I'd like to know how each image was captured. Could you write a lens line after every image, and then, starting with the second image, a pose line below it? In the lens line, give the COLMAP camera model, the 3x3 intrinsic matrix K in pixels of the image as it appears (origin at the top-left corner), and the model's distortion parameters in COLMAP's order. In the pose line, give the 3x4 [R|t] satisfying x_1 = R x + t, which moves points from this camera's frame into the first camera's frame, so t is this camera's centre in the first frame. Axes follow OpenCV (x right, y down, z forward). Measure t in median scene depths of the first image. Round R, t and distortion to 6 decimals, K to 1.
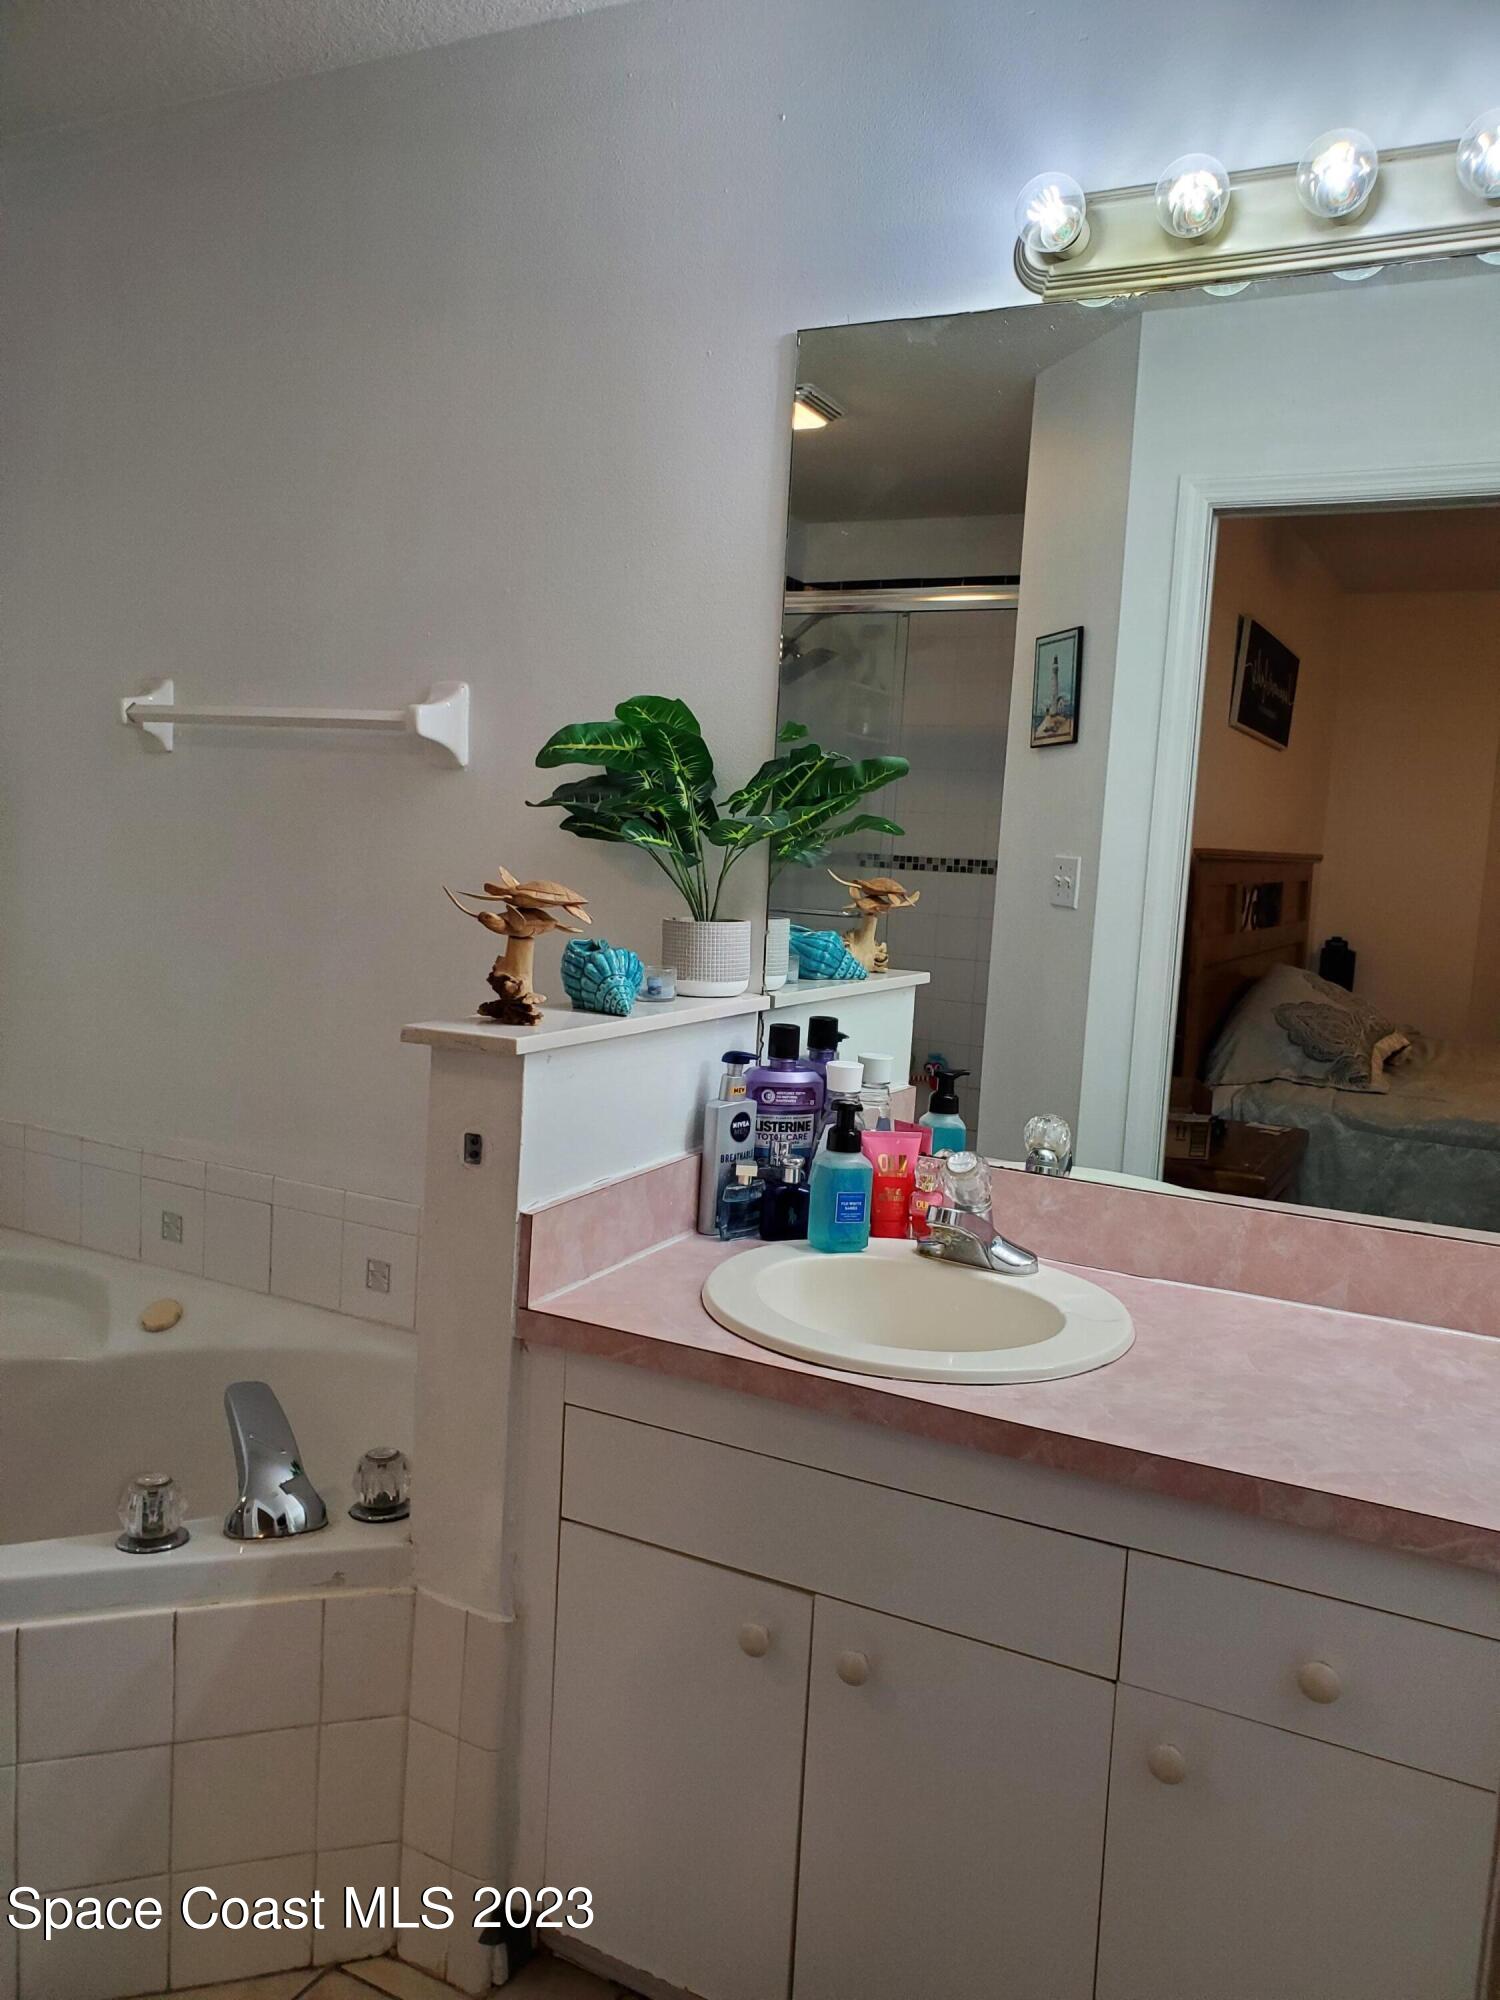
lens RADIAL K [[1552.4, 0, 749.4], [0, 1552.4, 978.0], [0, 0, 1]] dist [-0.009071, 0.009529]
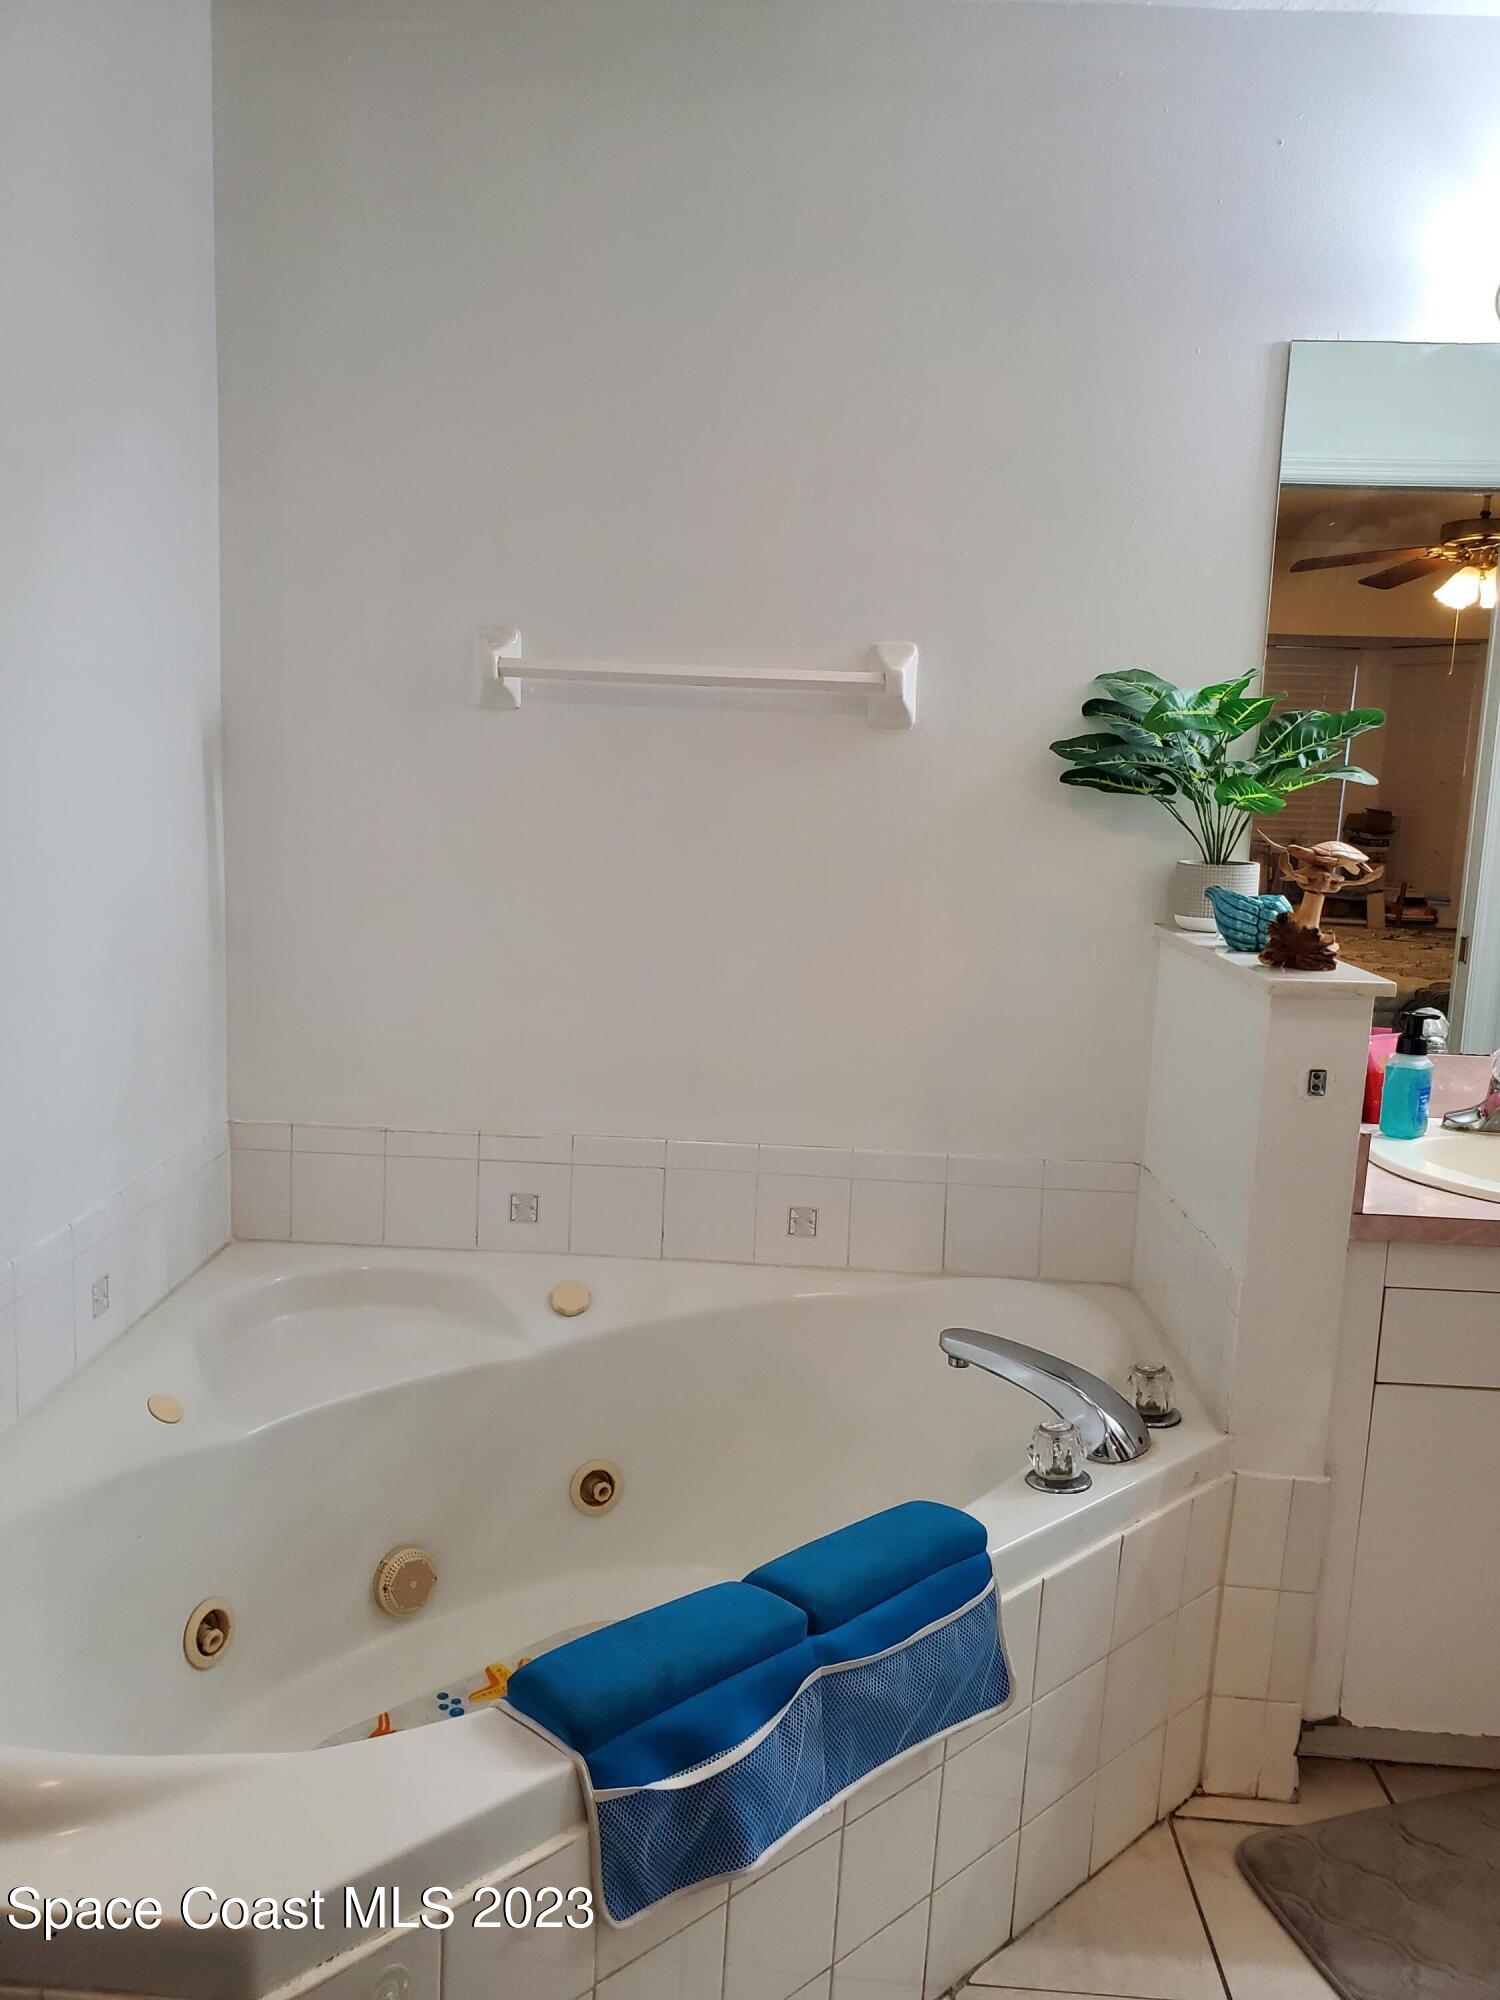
lens RADIAL K [[1526.6, 0, 745.9], [0, 1526.6, 971.8], [0, 0, 1]] dist [0.000759, -0.006882]
pose [[0.913316, -0.079773, 0.399362, -0.890747], [0.054287, 0.995724, 0.074746, -0.068890], [-0.403617, -0.046587, 0.913741, 0.131499]]
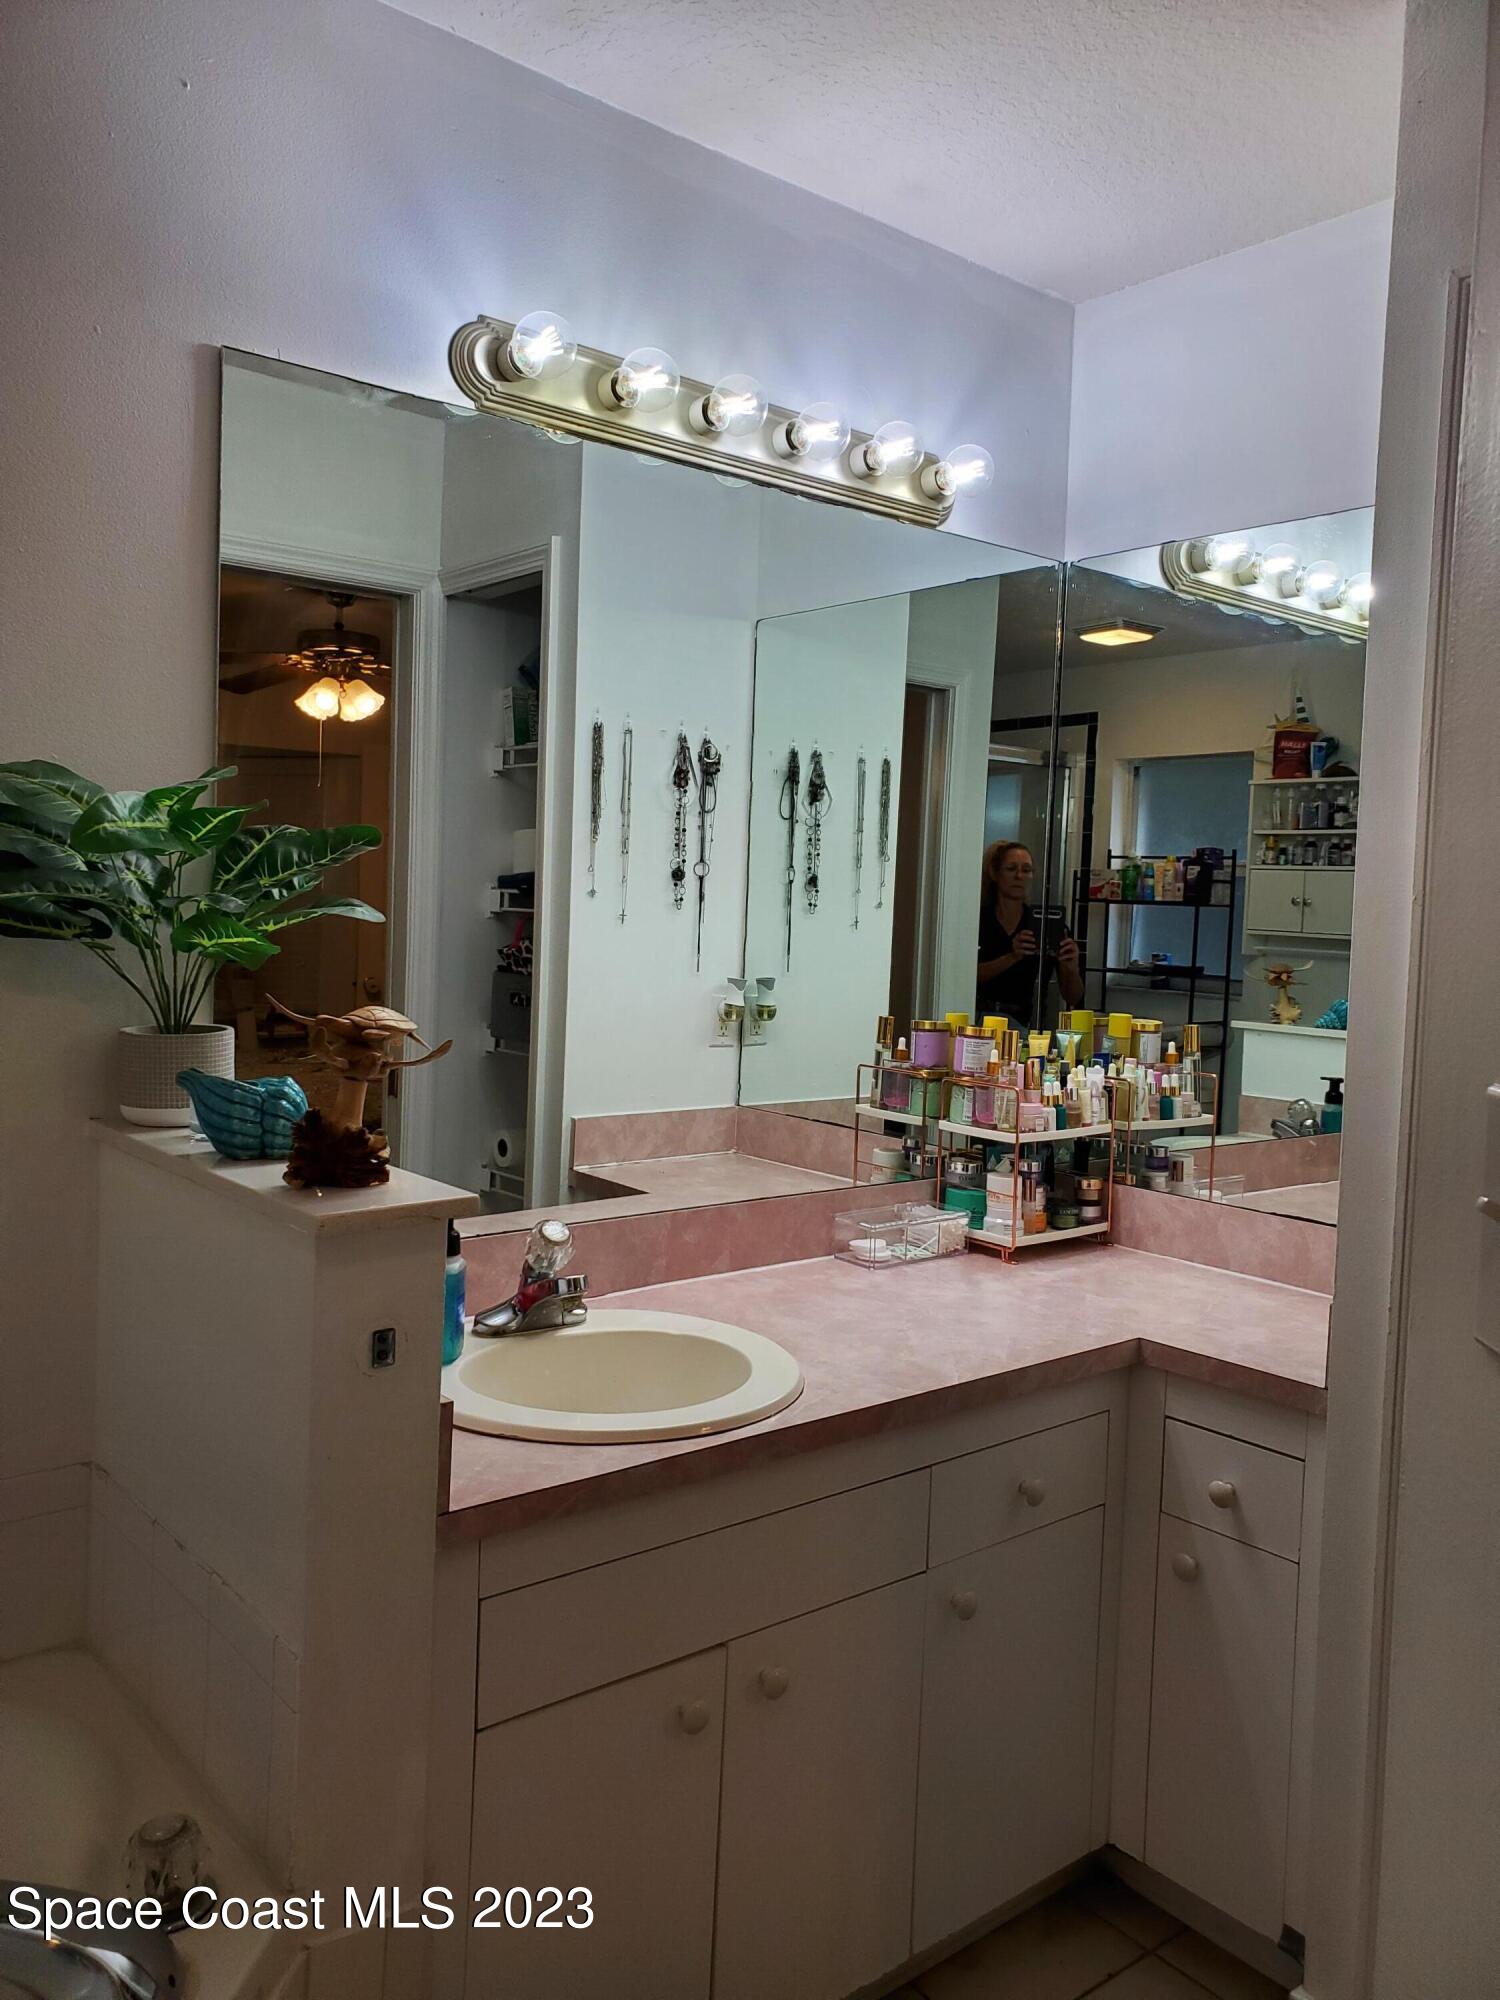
lens RADIAL K [[1526.6, 0, 745.9], [0, 1526.6, 971.8], [0, 0, 1]] dist [0.000759, -0.006882]
pose [[0.403861, -0.082822, 0.911064, -0.722381], [0.076363, 0.995470, 0.056645, -0.102823], [-0.911628, 0.046695, 0.408356, 0.435641]]
